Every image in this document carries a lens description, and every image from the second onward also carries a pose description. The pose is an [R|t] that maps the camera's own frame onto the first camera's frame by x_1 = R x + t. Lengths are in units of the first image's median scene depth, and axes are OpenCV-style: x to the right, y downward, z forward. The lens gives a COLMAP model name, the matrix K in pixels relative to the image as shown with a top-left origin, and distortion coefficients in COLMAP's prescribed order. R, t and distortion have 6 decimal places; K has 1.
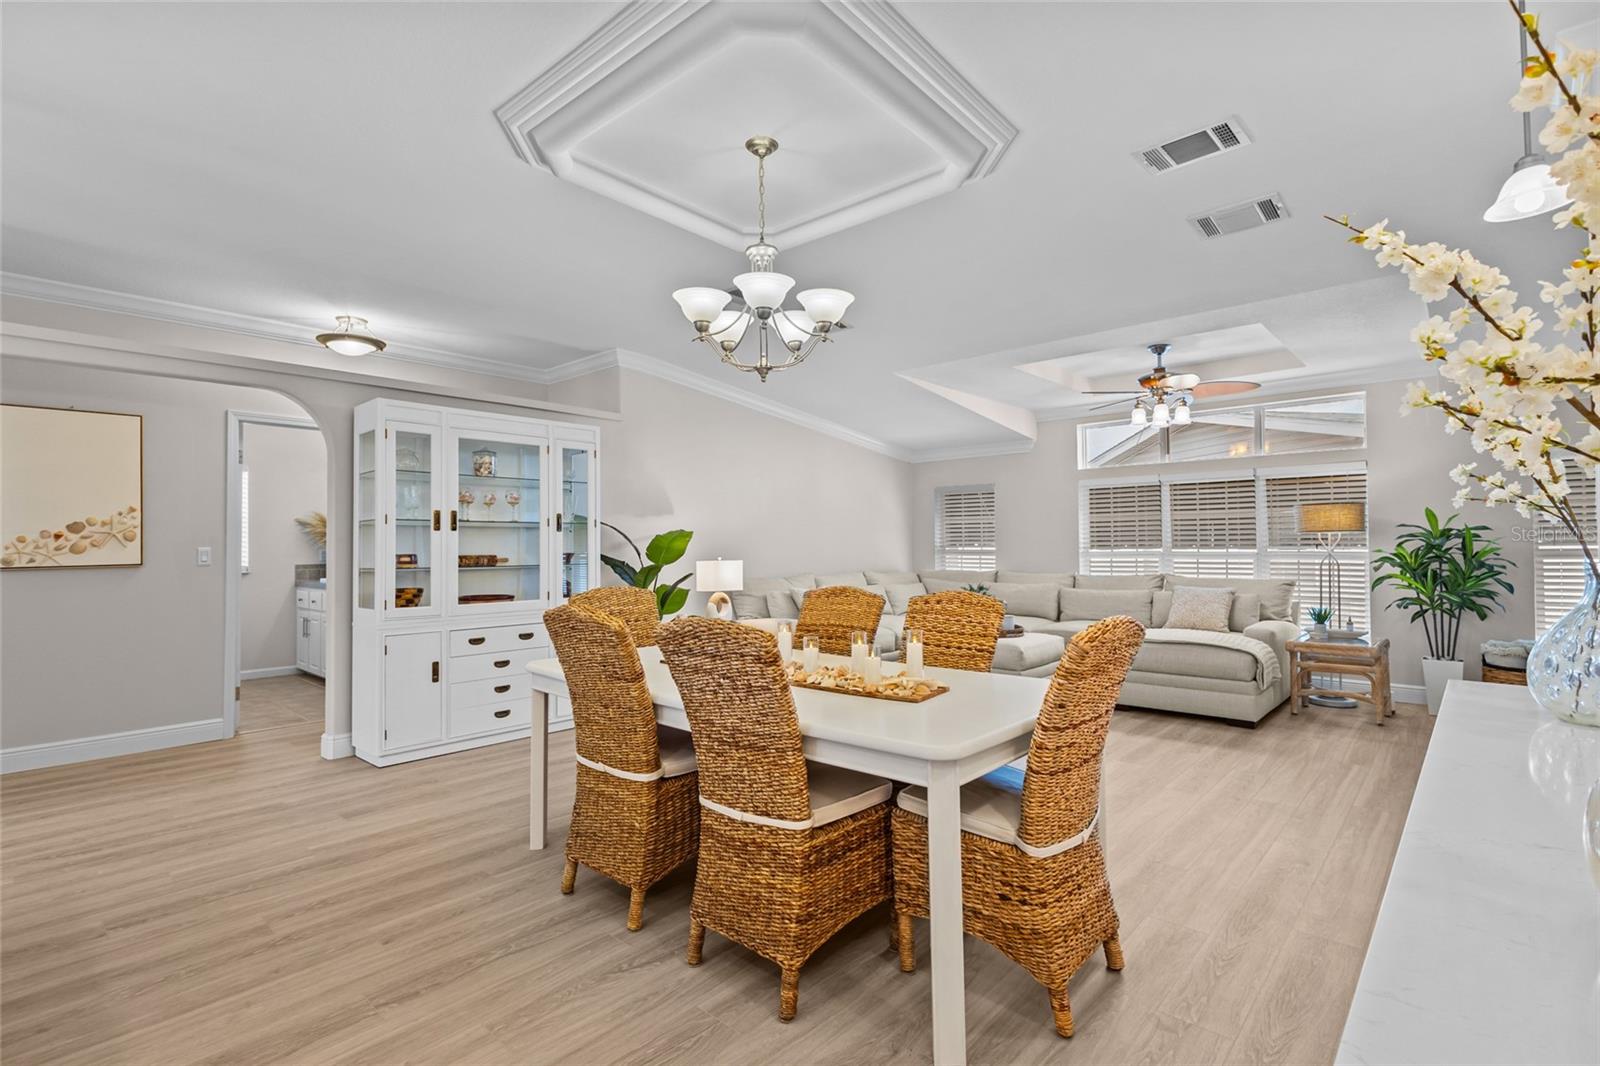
lens RADIAL K [[746.6, 0, 793.9], [0, 746.6, 528.3], [0, 0, 1]] dist [0.004650, 0.000400]
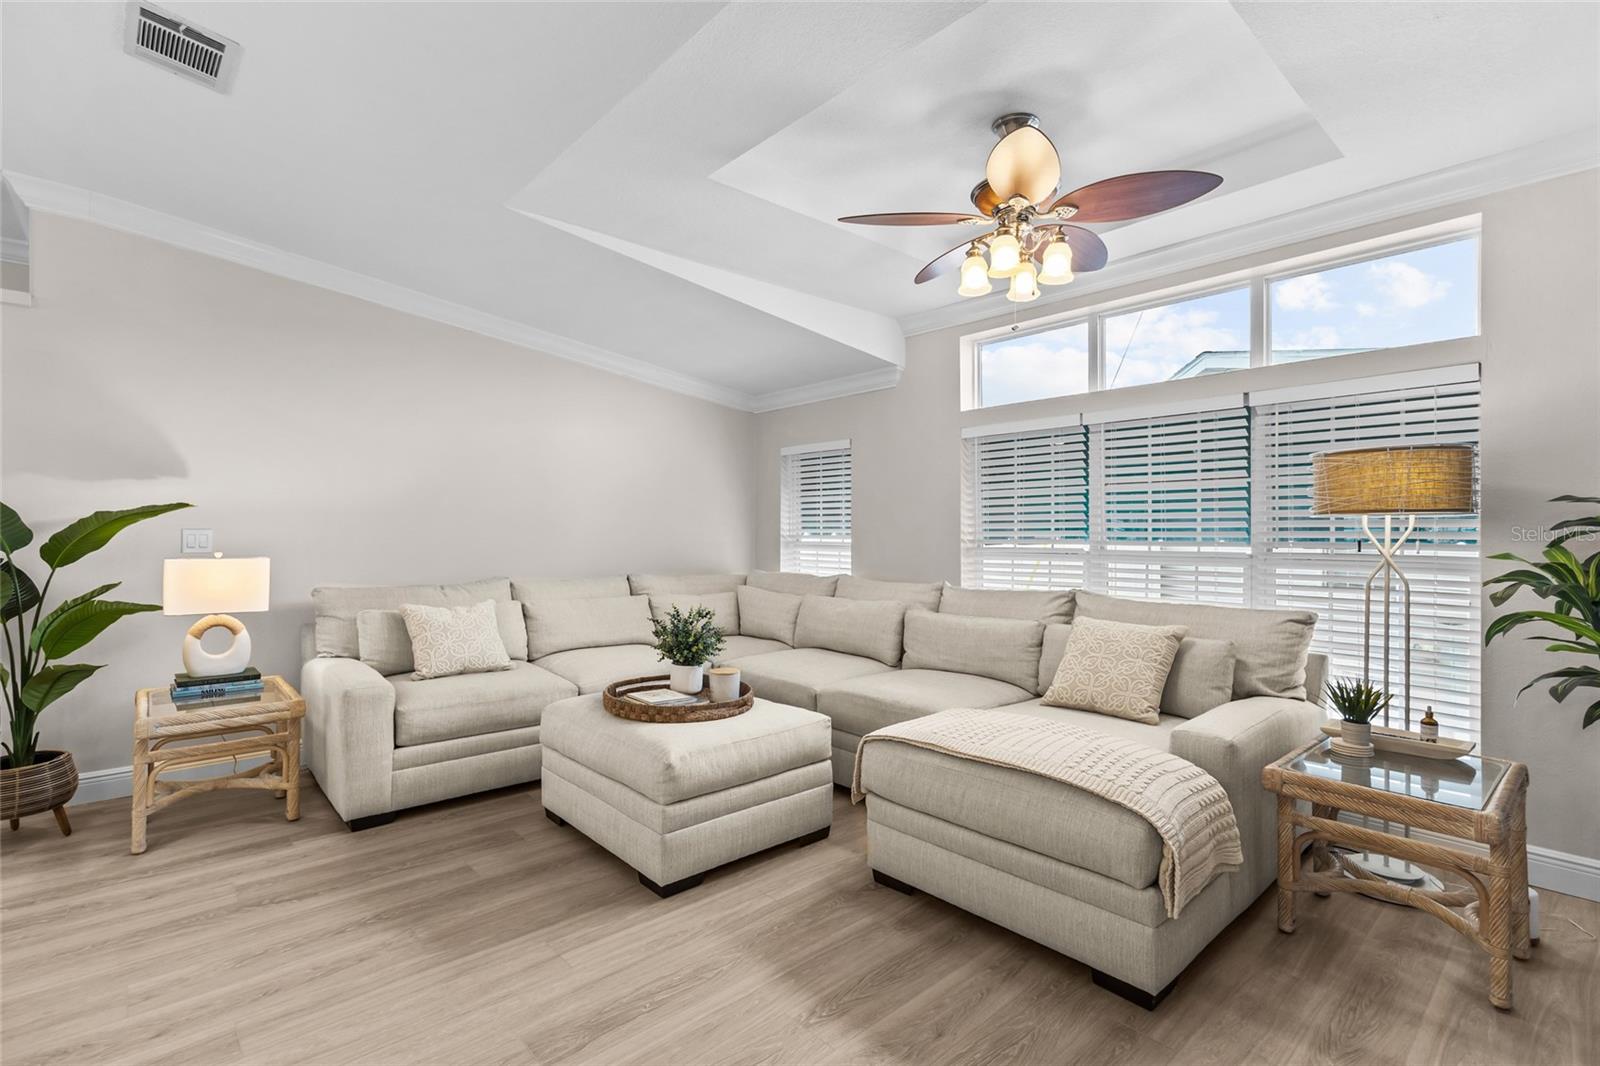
lens RADIAL K [[742.1, 0, 797.6], [0, 742.1, 520.4], [0, 0, 1]] dist [0.004497, 0.000380]
pose [[0.994899, 0.006309, -0.100678, 0.422636], [-0.005580, 0.999956, 0.007514, 0.008403], [0.100721, -0.006913, 0.994891, 0.535785]]
